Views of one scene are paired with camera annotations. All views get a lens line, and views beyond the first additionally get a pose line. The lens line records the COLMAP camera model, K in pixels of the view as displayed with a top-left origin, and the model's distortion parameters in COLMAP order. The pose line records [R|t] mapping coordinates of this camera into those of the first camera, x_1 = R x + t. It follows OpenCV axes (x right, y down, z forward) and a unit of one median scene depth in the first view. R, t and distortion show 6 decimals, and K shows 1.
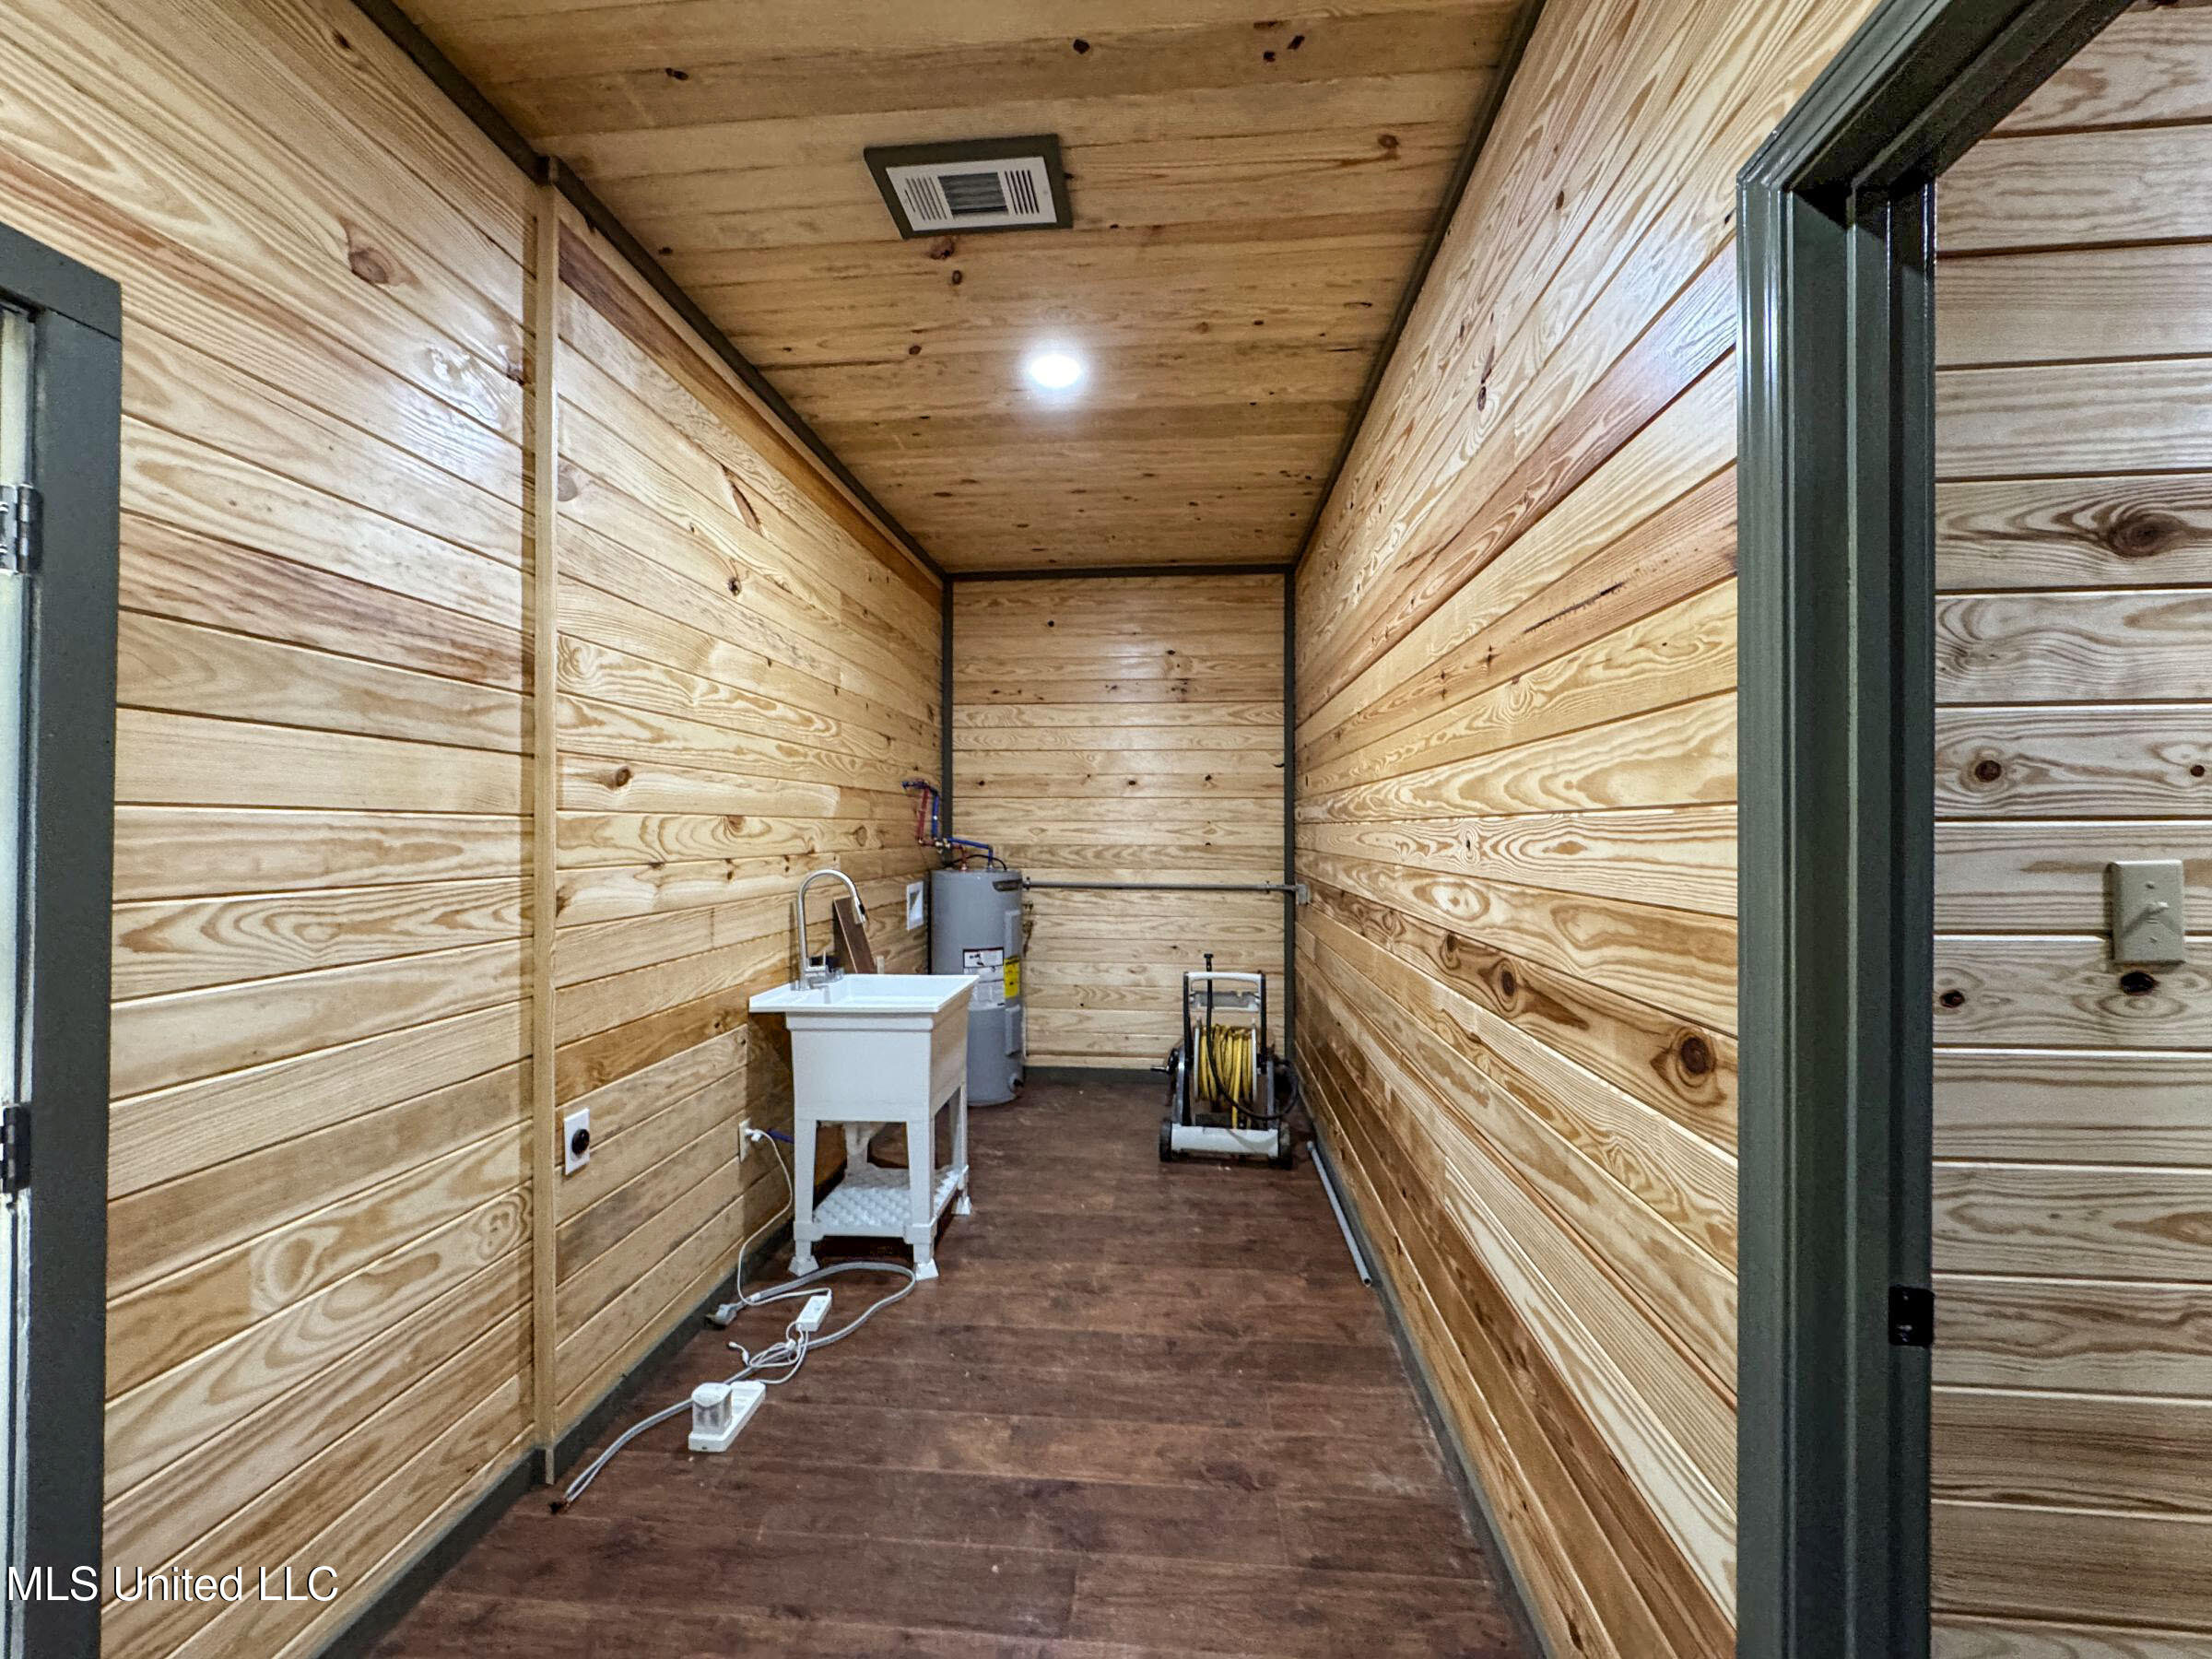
lens RADIAL K [[885.8, 0, 1111.3], [0, 885.8, 827.5], [0, 0, 1]] dist [-0.005653, 0.001569]
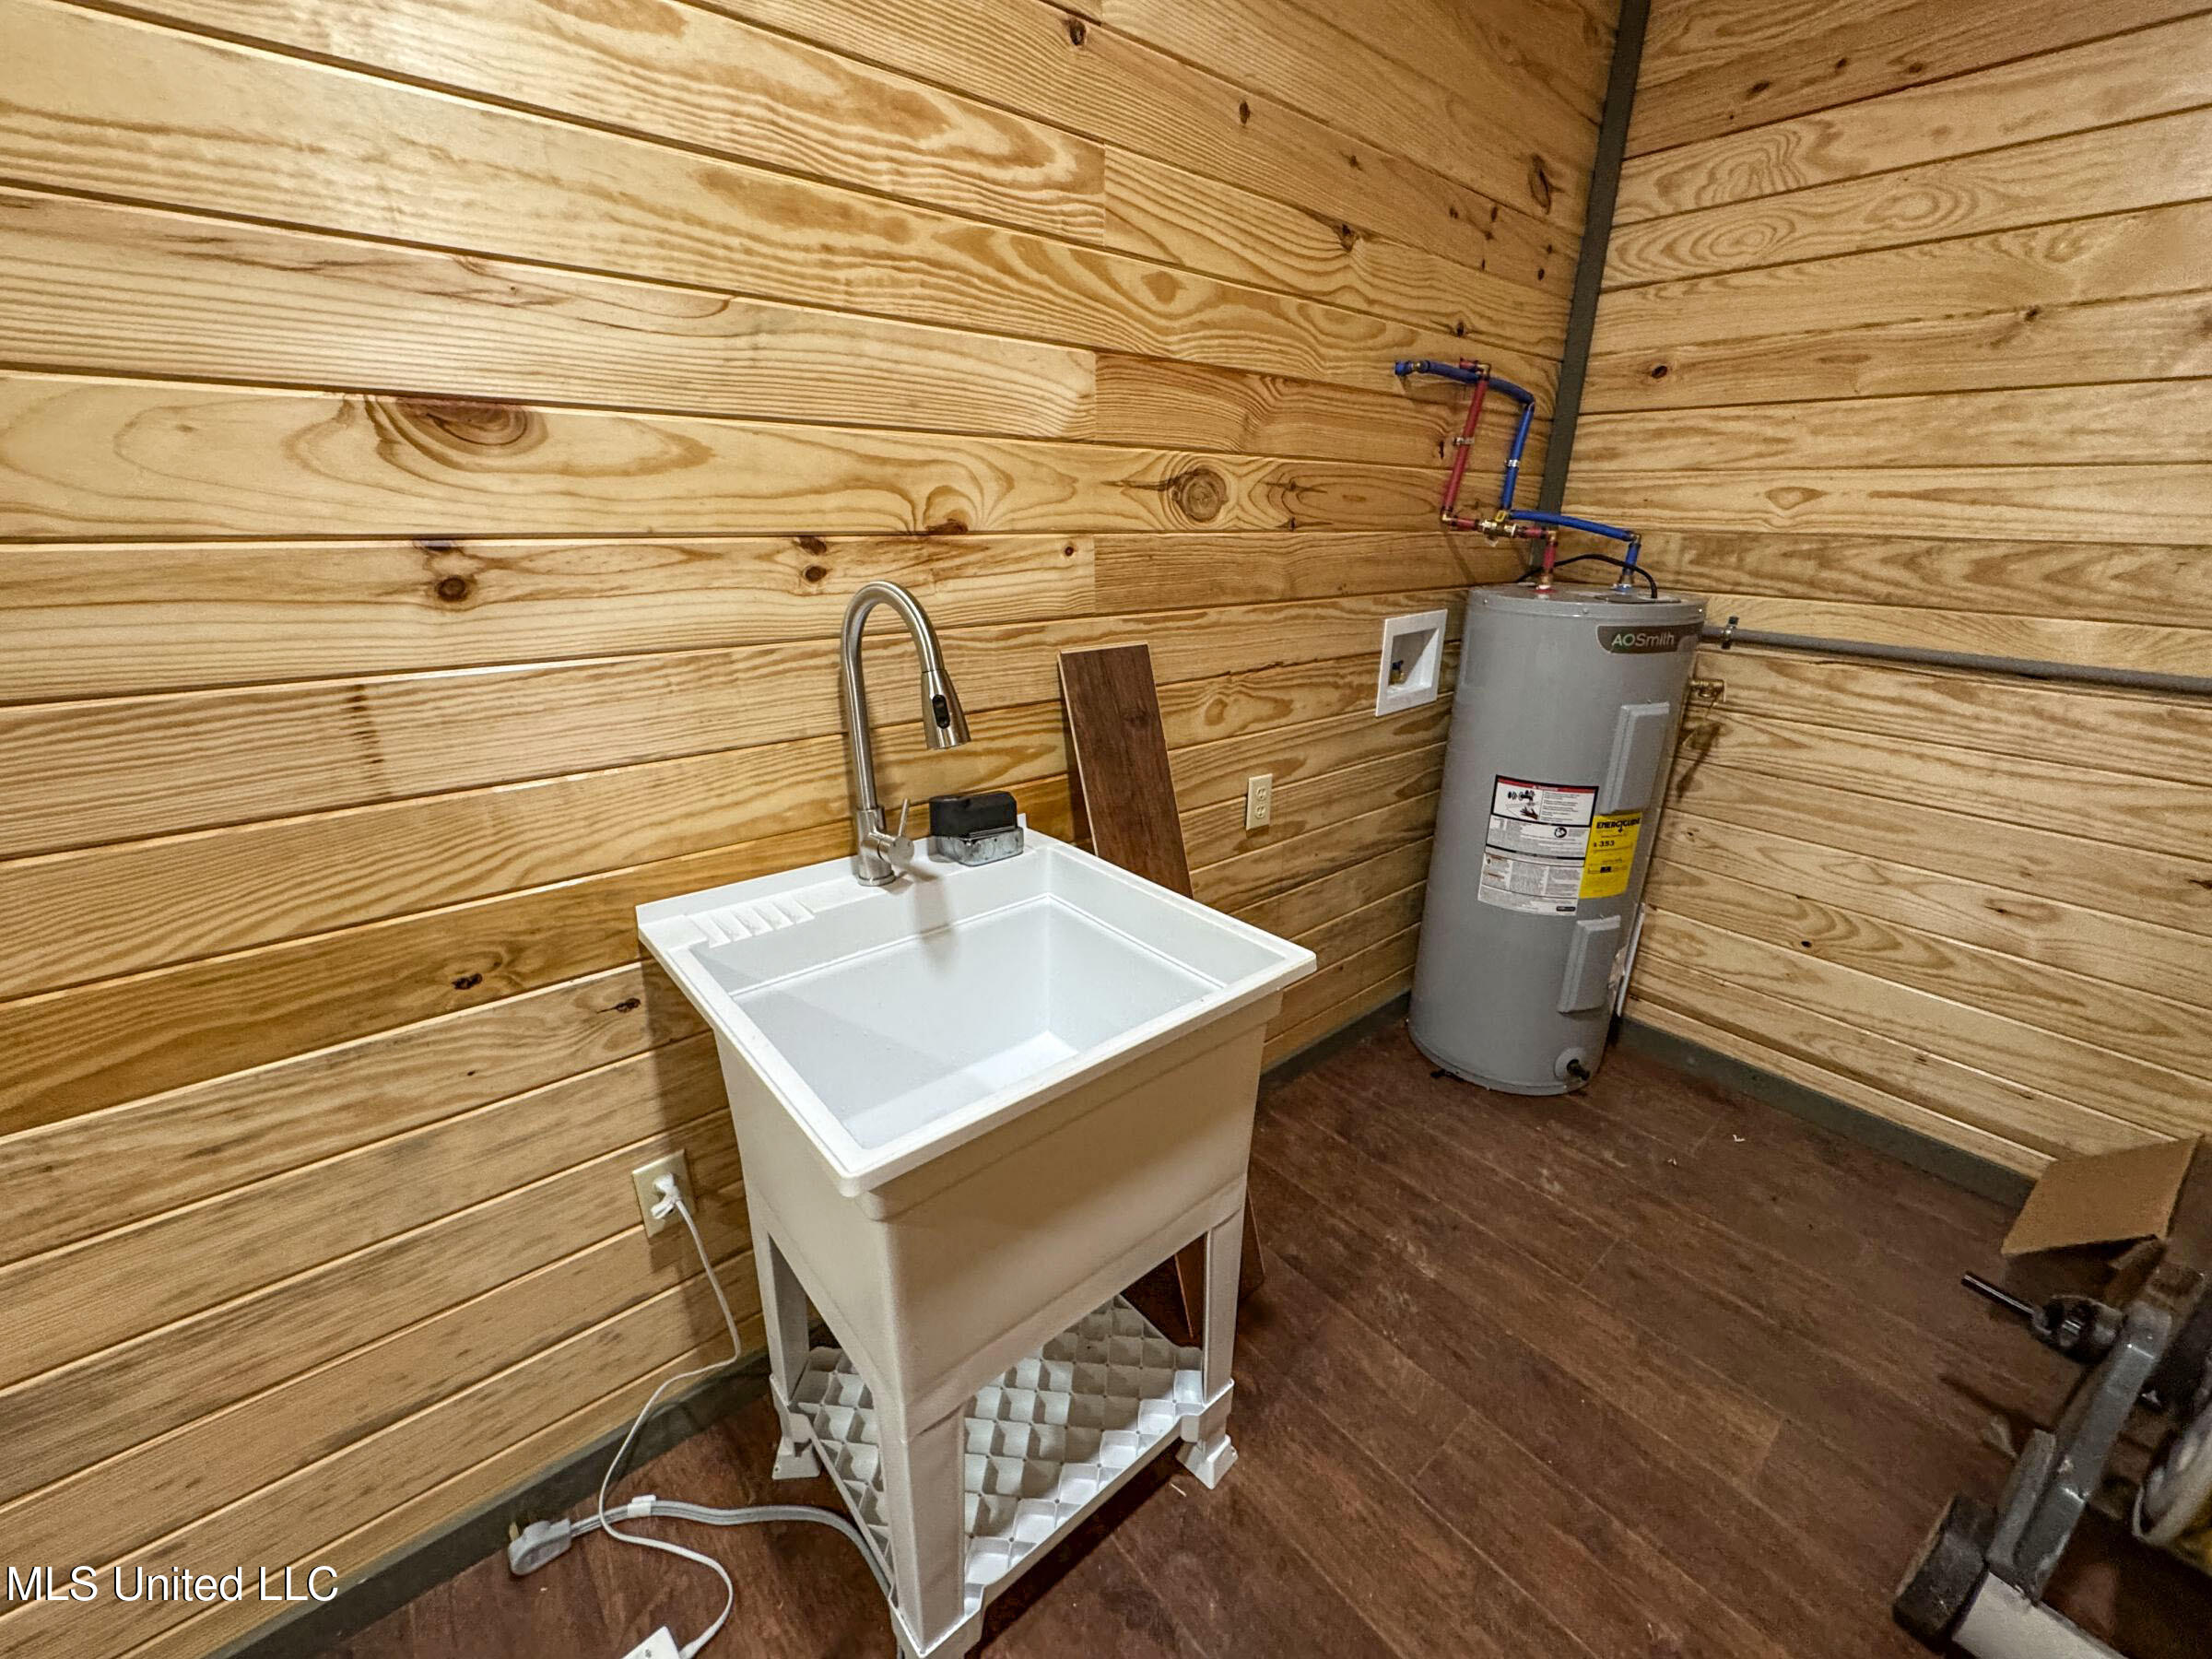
lens RADIAL K [[885.8, 0, 1105.4], [0, 885.8, 829.3], [0, 0, 1]] dist [-0.005653, 0.001569]
pose [[0.701970, 0.252117, -0.666089, -0.001968], [-0.011357, 0.939091, 0.343480, 0.014960], [0.712116, -0.233548, 0.662077, 0.665750]]
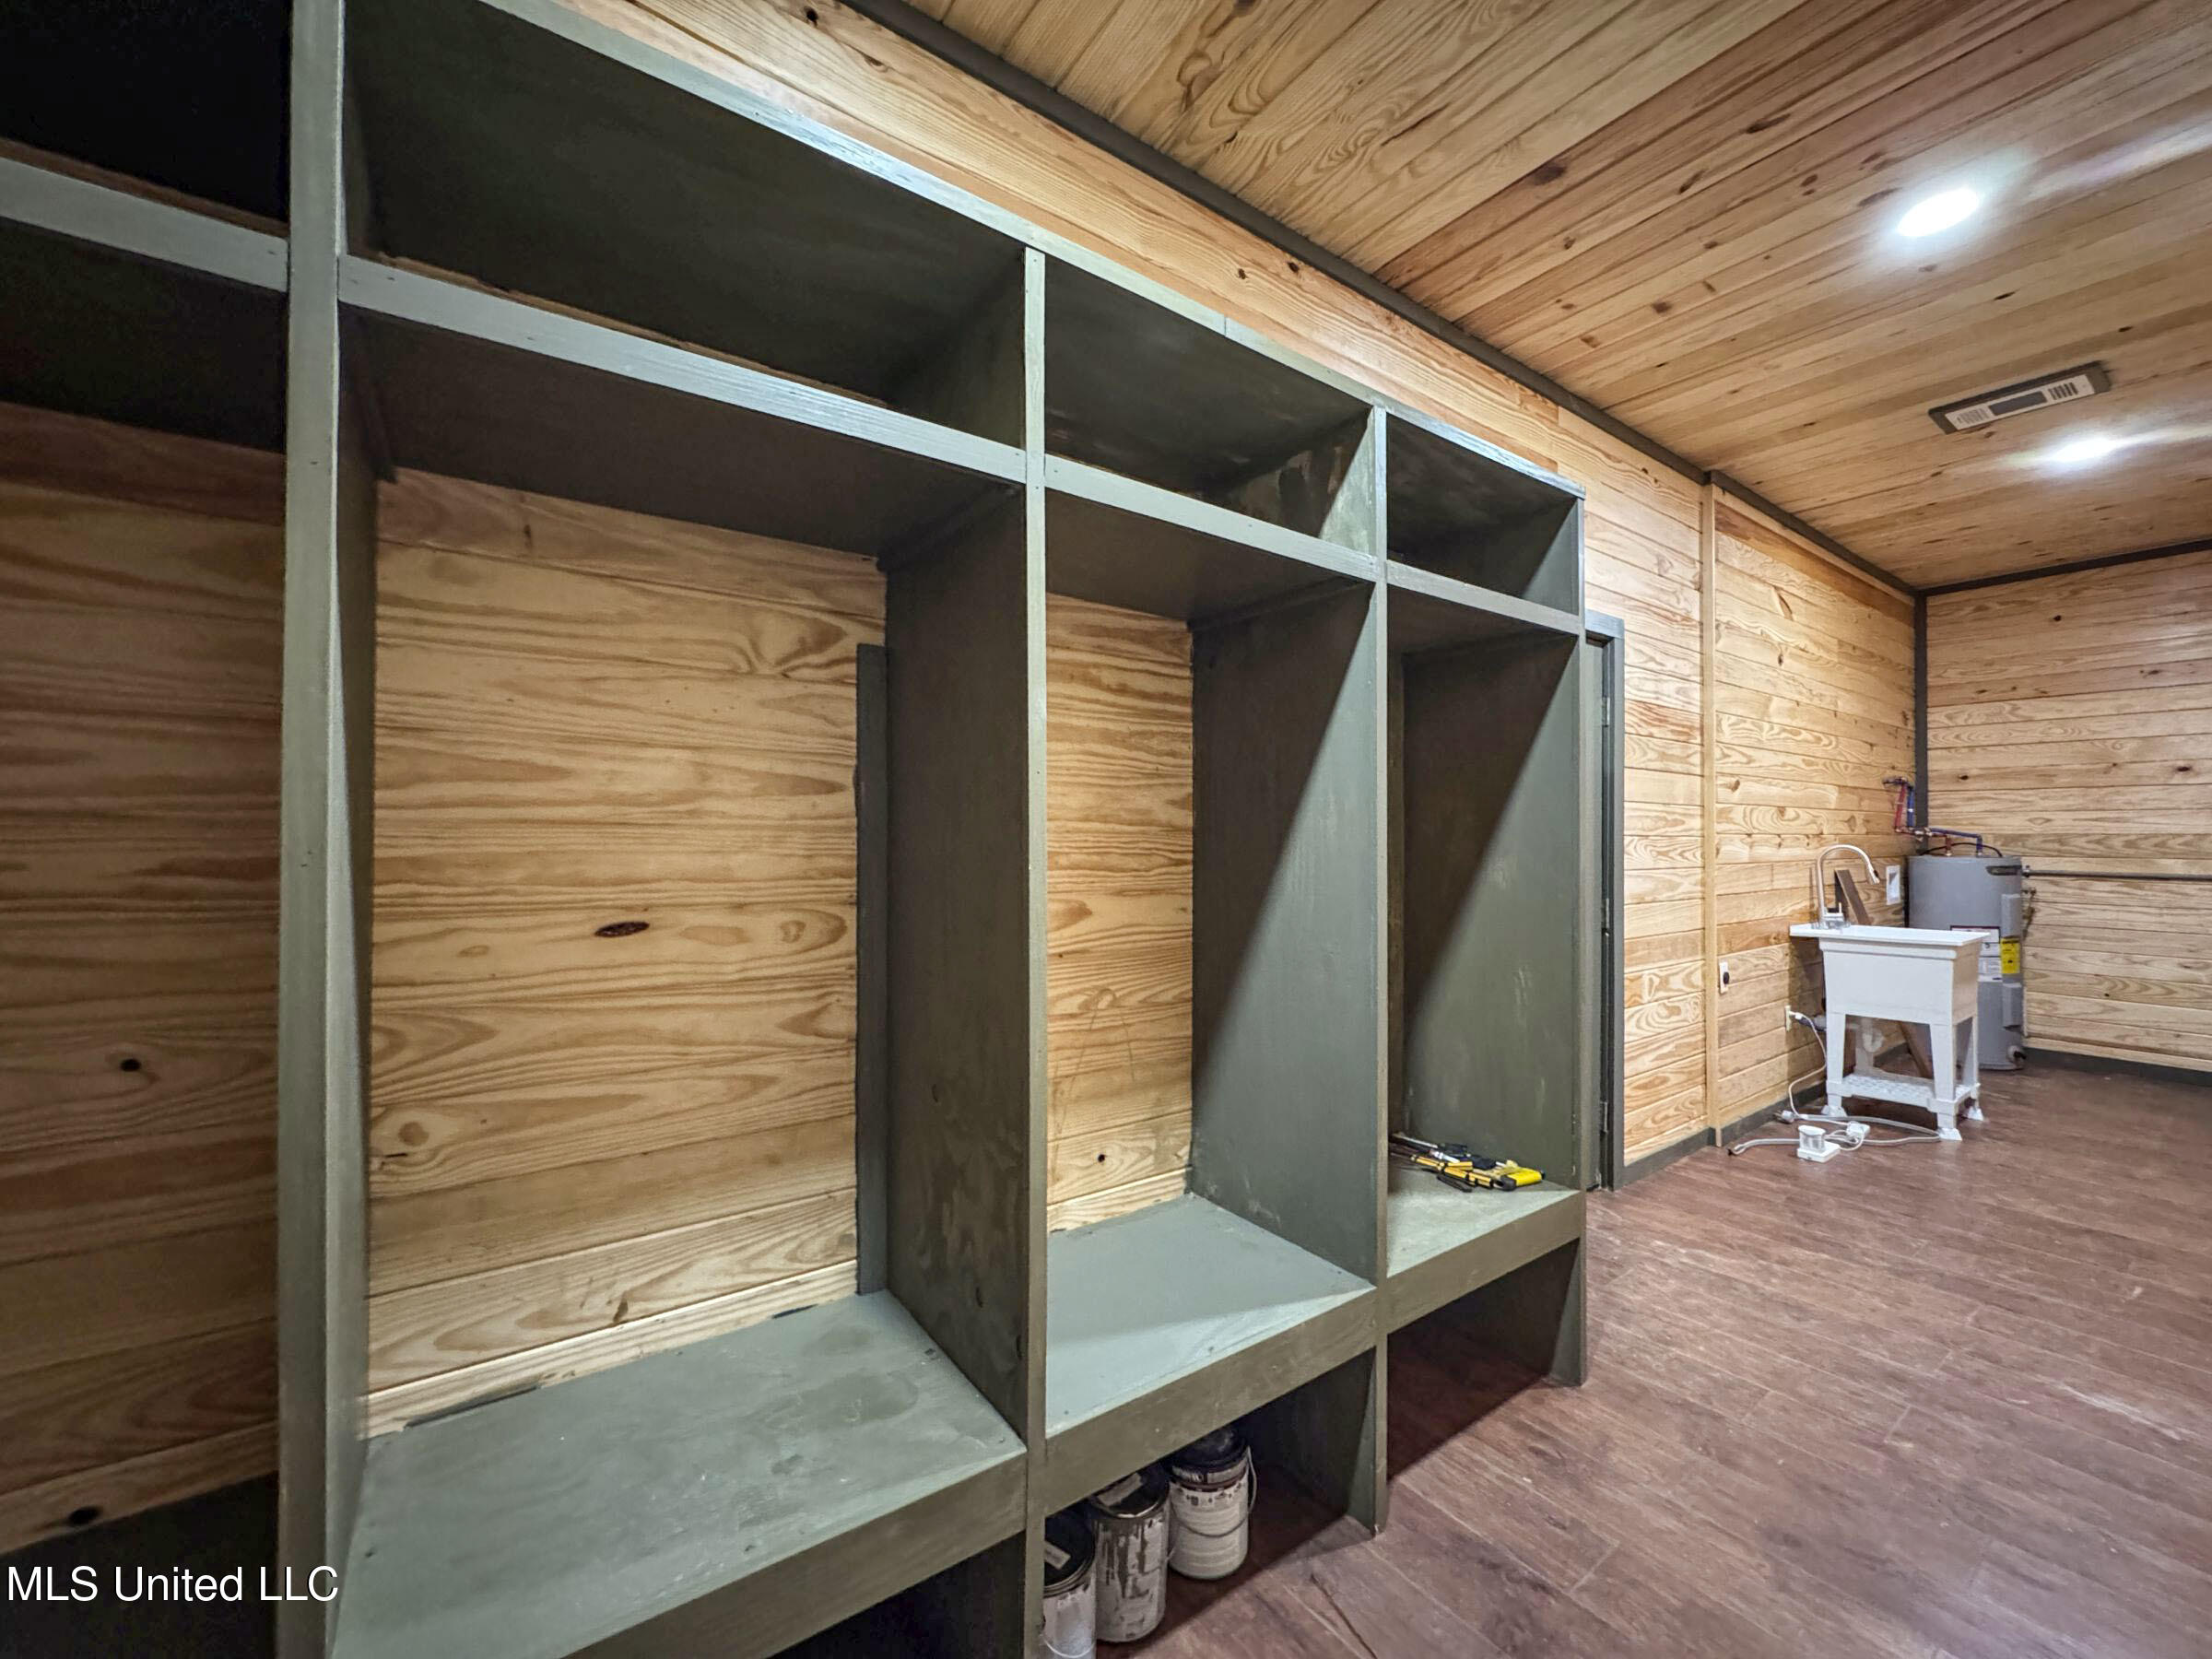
lens RADIAL K [[885.8, 0, 1104.8], [0, 885.8, 829.8], [0, 0, 1]] dist [-0.005653, 0.001569]
pose [[0.648978, -0.007062, -0.760775, -0.011845], [0.002220, 0.999970, -0.007390, 0.025746], [0.760804, 0.003107, 0.648974, -0.661352]]
